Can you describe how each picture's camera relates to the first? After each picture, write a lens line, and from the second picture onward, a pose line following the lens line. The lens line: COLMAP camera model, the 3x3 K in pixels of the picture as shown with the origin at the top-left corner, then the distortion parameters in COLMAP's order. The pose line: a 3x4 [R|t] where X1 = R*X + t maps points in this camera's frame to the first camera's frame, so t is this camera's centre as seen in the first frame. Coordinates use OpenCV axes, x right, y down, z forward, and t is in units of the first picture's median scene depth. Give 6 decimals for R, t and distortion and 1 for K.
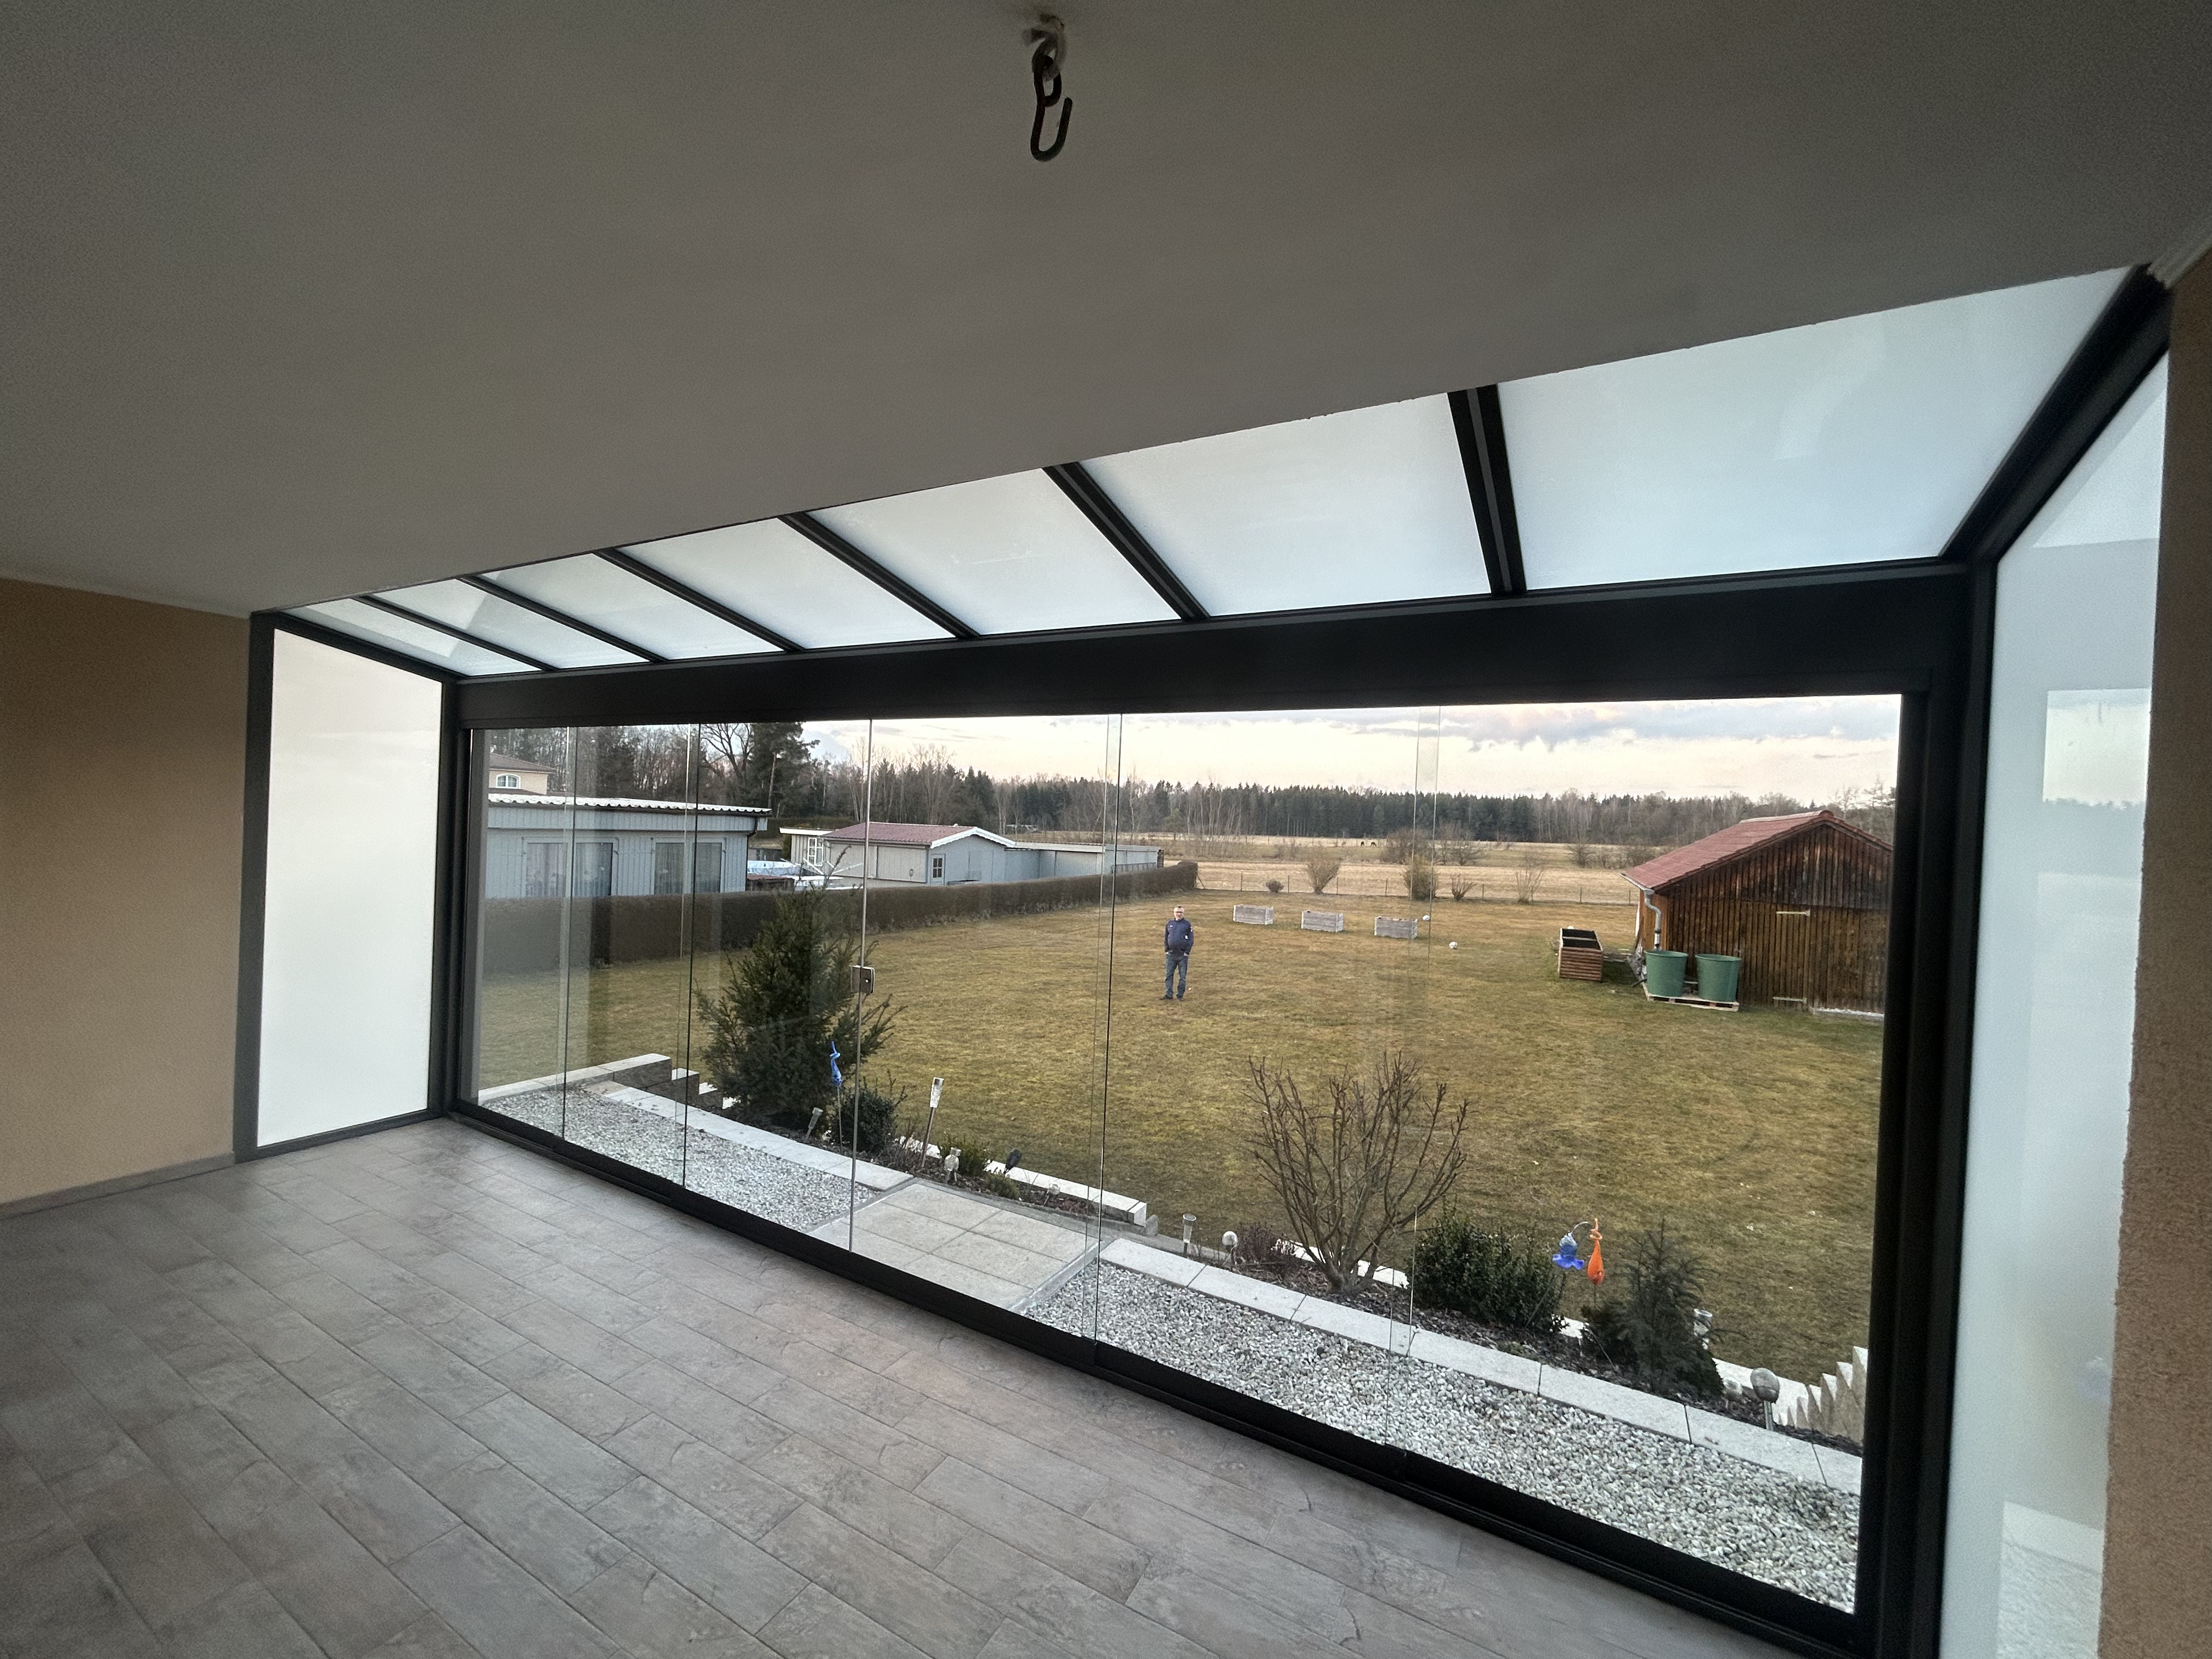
lens RADIAL K [[886.5, 0, 1111.4], [0, 886.5, 831.2], [0, 0, 1]] dist [-0.010819, 0.000134]
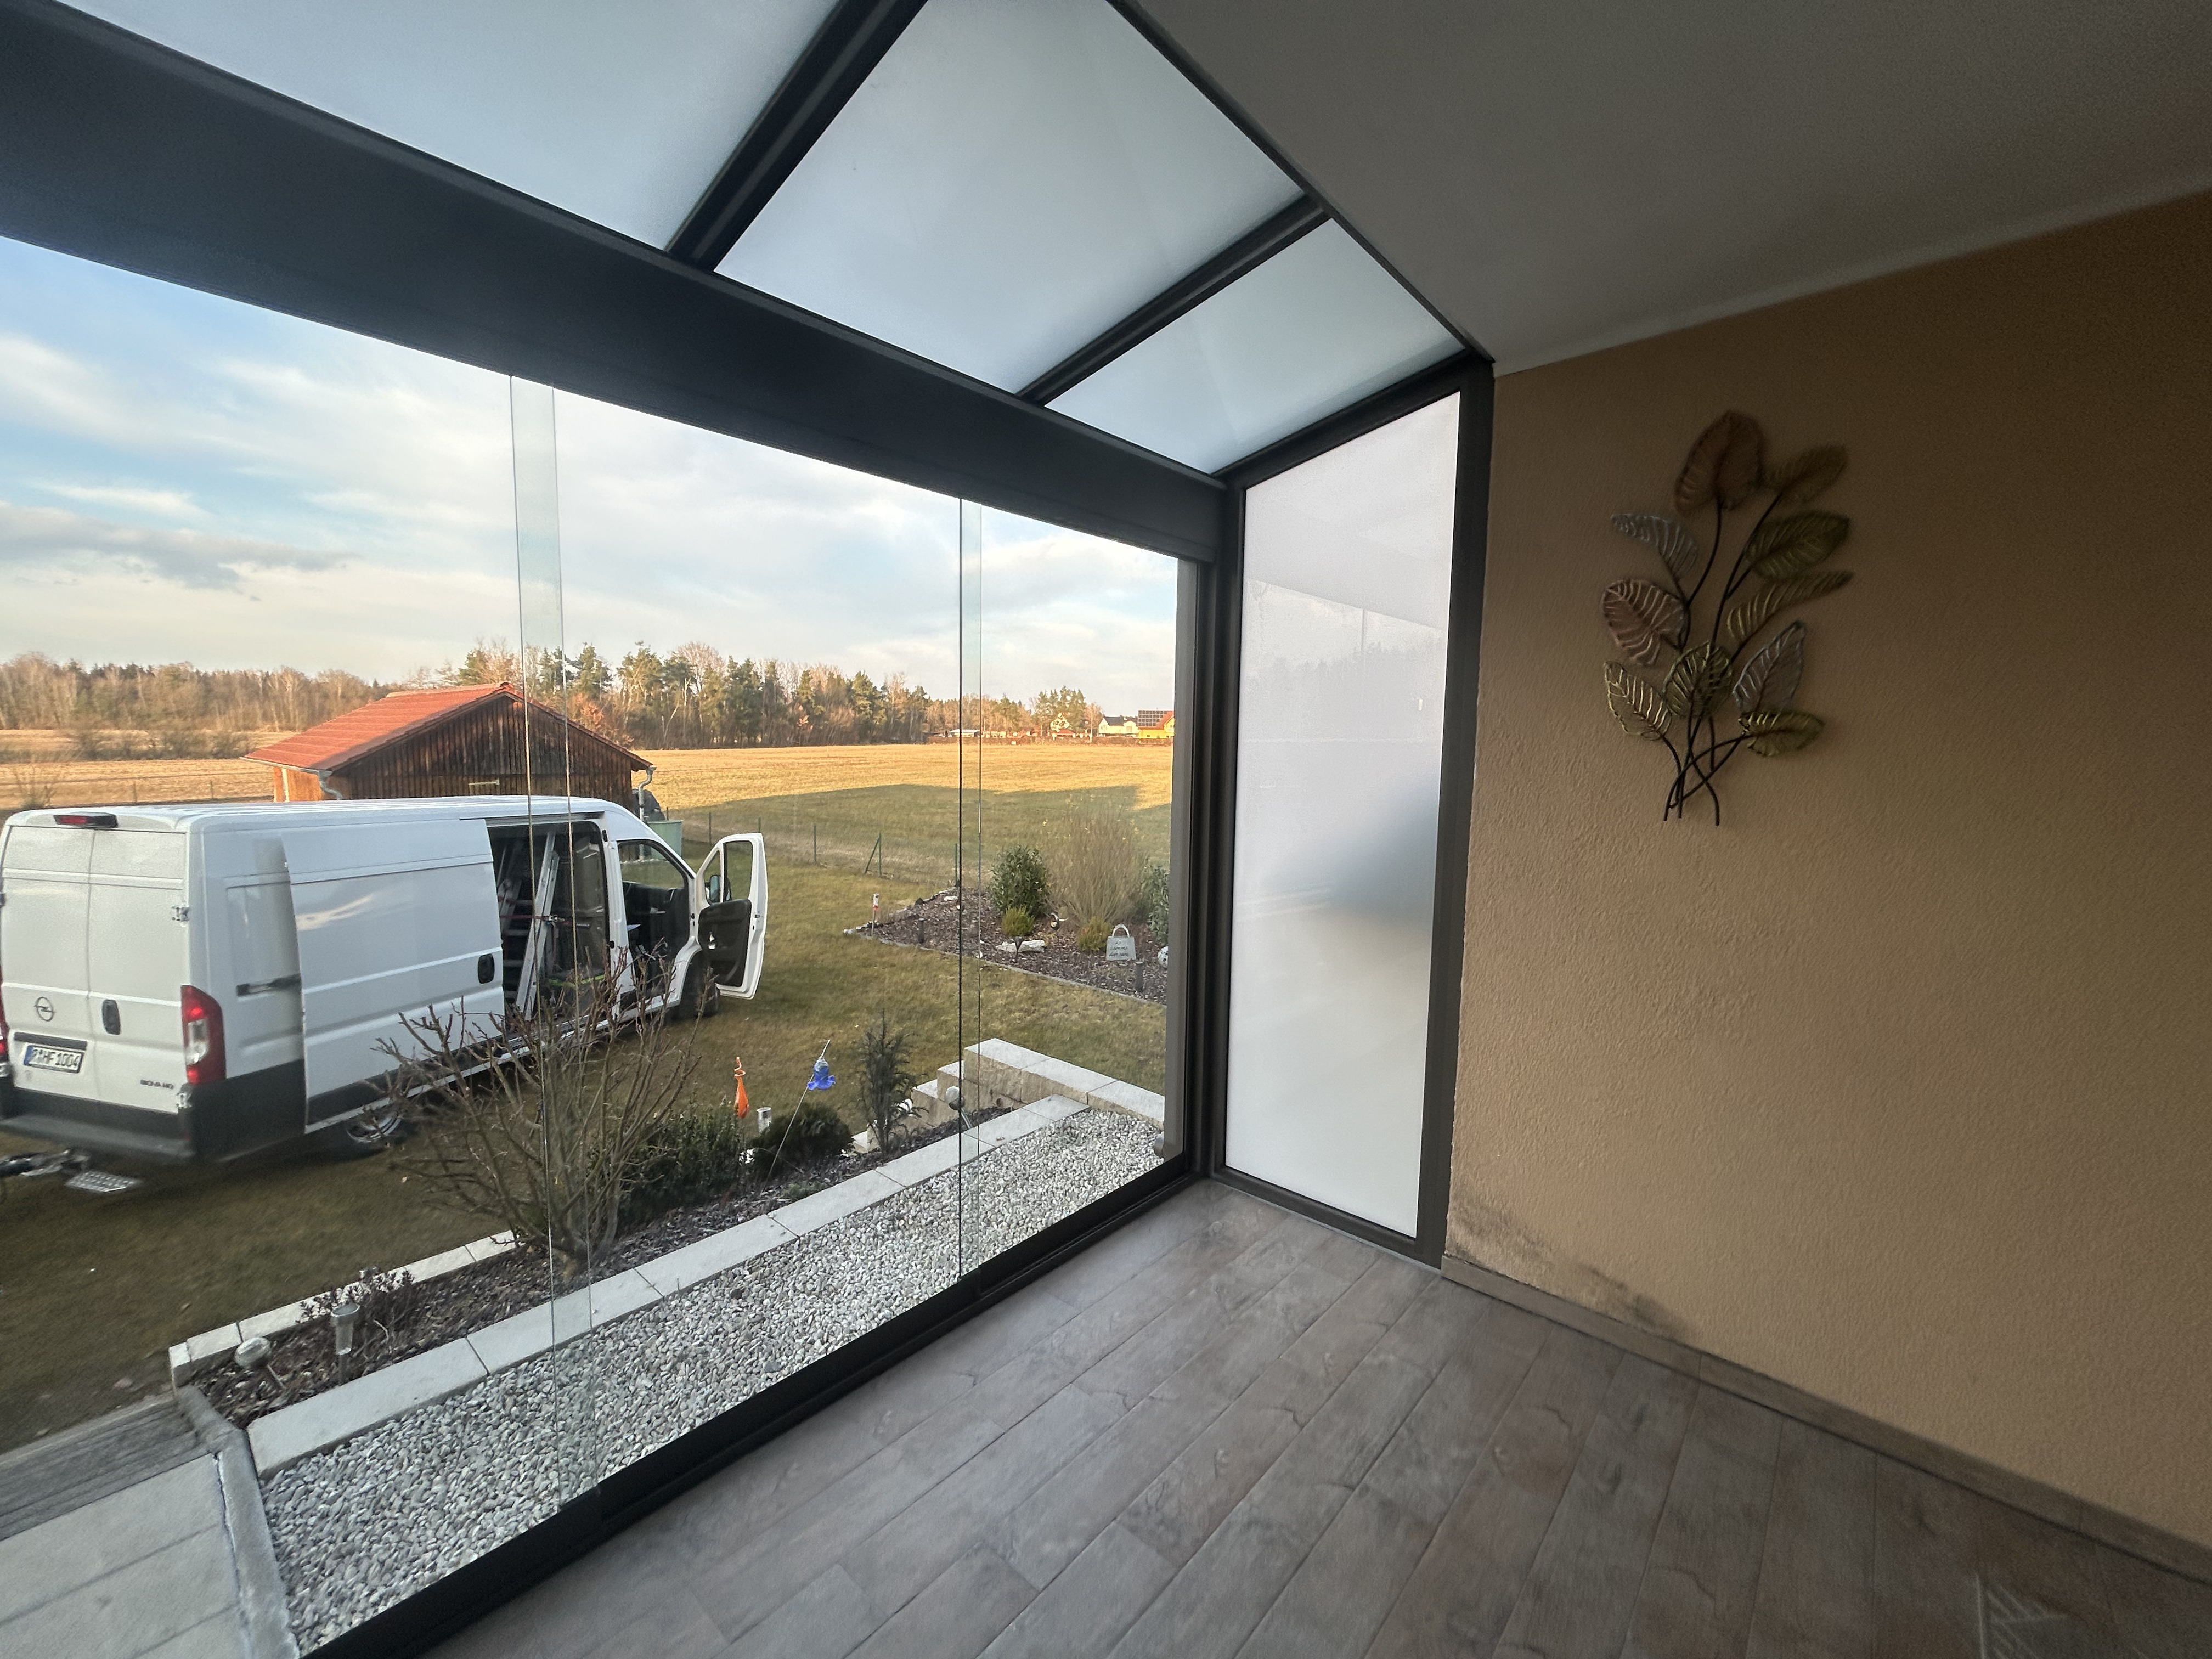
lens RADIAL K [[886.5, 0, 1109.5], [0, 886.5, 831.5], [0, 0, 1]] dist [-0.010819, 0.000134]
pose [[0.197703, -0.131098, 0.971456, -0.354489], [-0.000463, 0.991004, 0.133830, 0.052588], [-0.980262, -0.026909, 0.195864, 0.436496]]
